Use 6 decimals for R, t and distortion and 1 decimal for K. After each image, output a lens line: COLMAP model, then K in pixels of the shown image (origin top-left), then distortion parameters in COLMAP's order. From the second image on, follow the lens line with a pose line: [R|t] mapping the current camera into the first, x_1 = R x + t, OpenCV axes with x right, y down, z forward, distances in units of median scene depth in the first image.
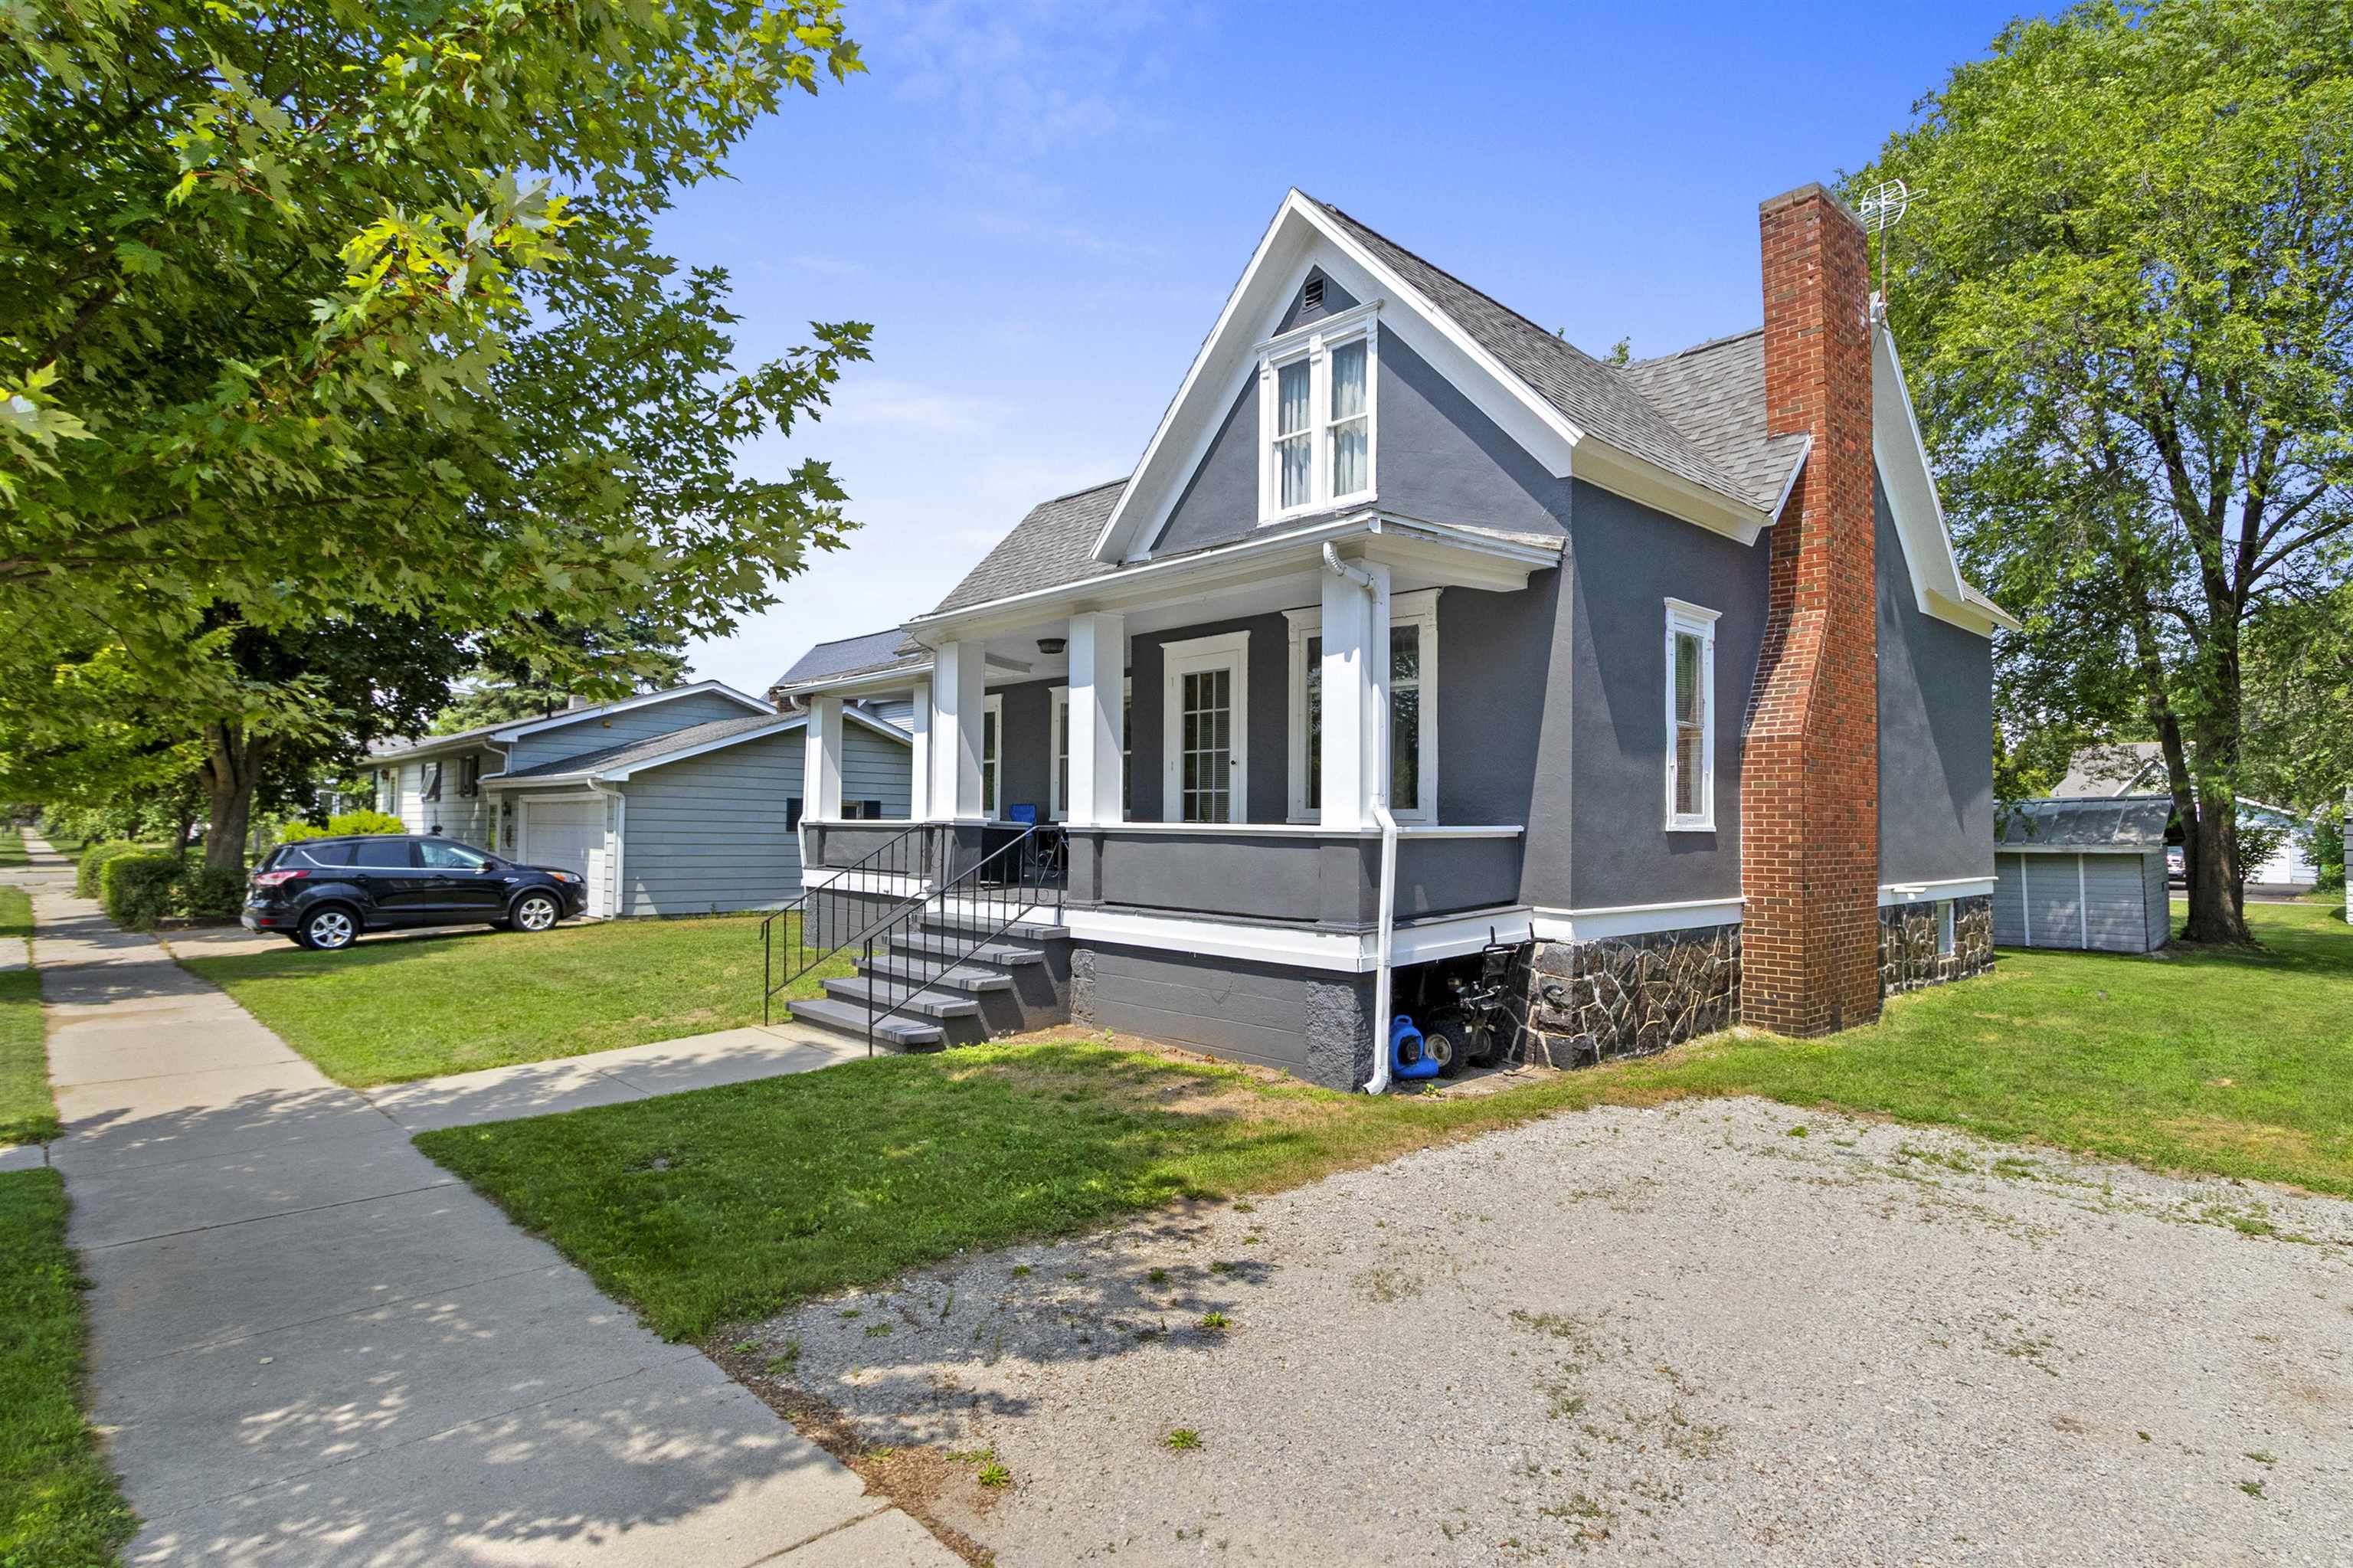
lens RADIAL K [[1201.4, 0, 1178.4], [0, 1201.4, 769.1], [0, 0, 1]] dist [-0.008936, 0.007564]
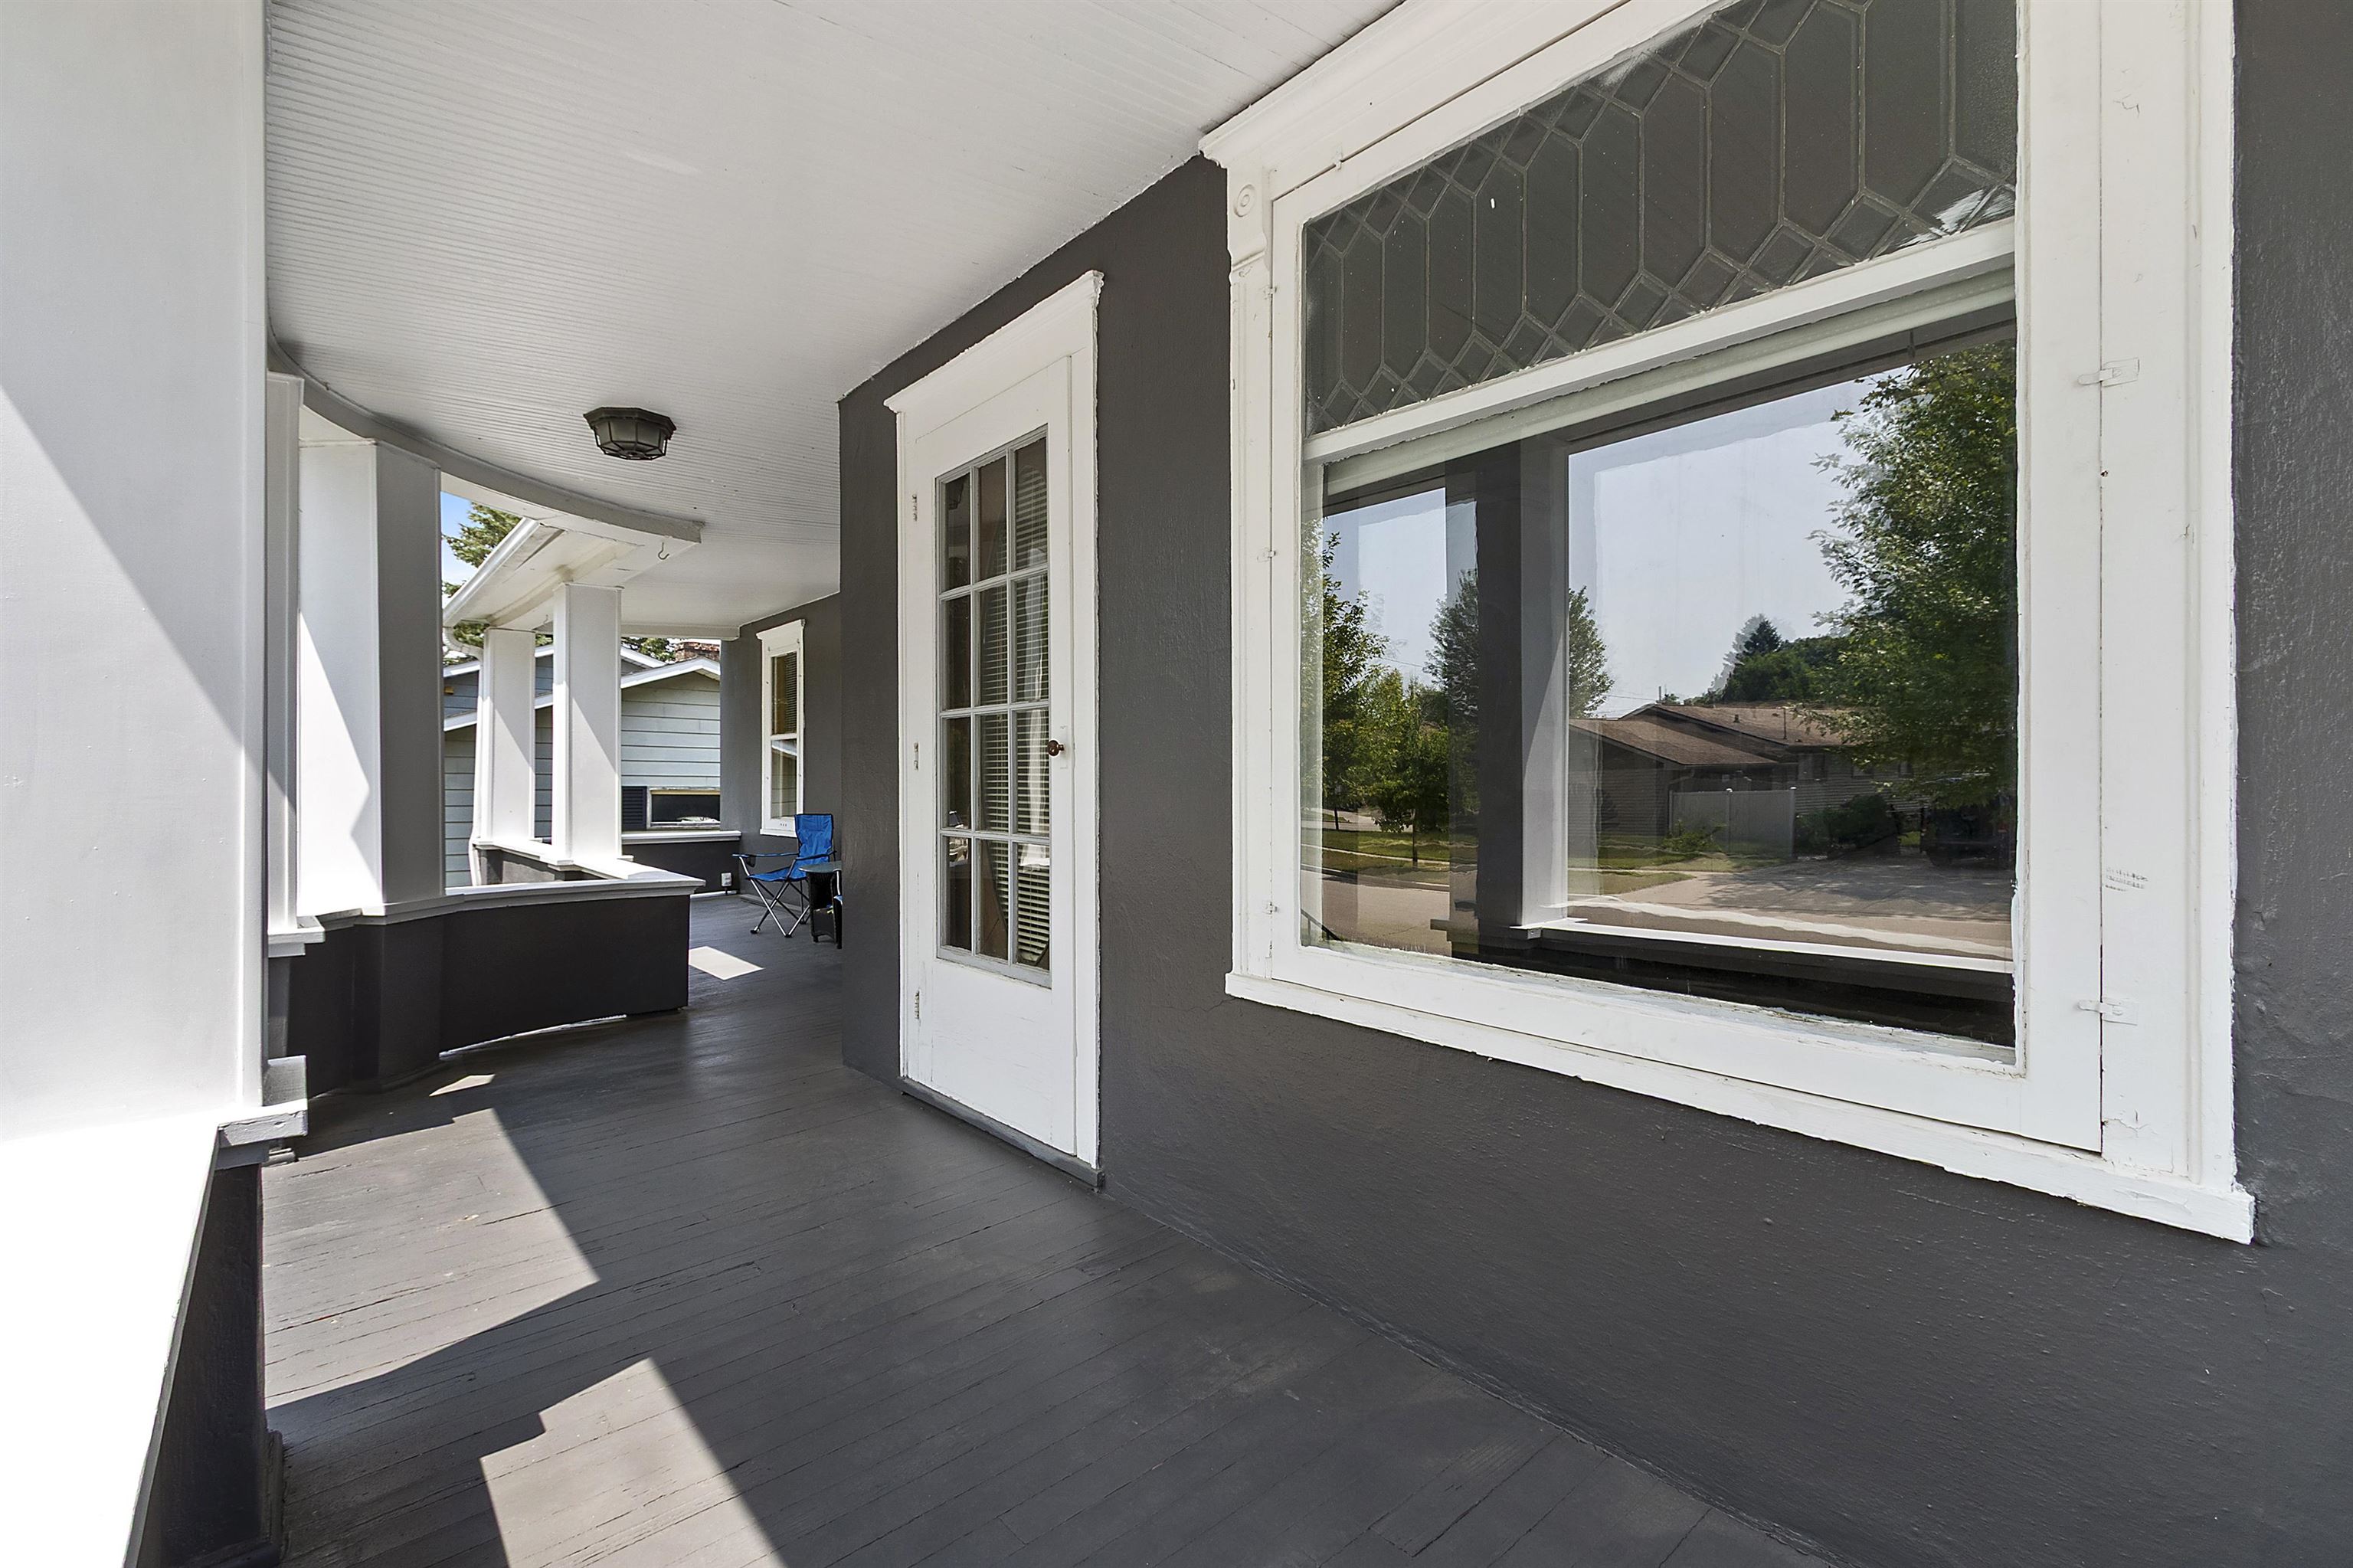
lens RADIAL K [[1086.2, 0, 1184.1], [0, 1086.2, 785.0], [0, 0, 1]] dist [0.001007, 0.000024]
pose [[0.998456, -0.006344, -0.055192, 0.068989], [0.008952, 0.998849, 0.047123, -0.007070], [0.054830, -0.047545, 0.997363, 0.568276]]
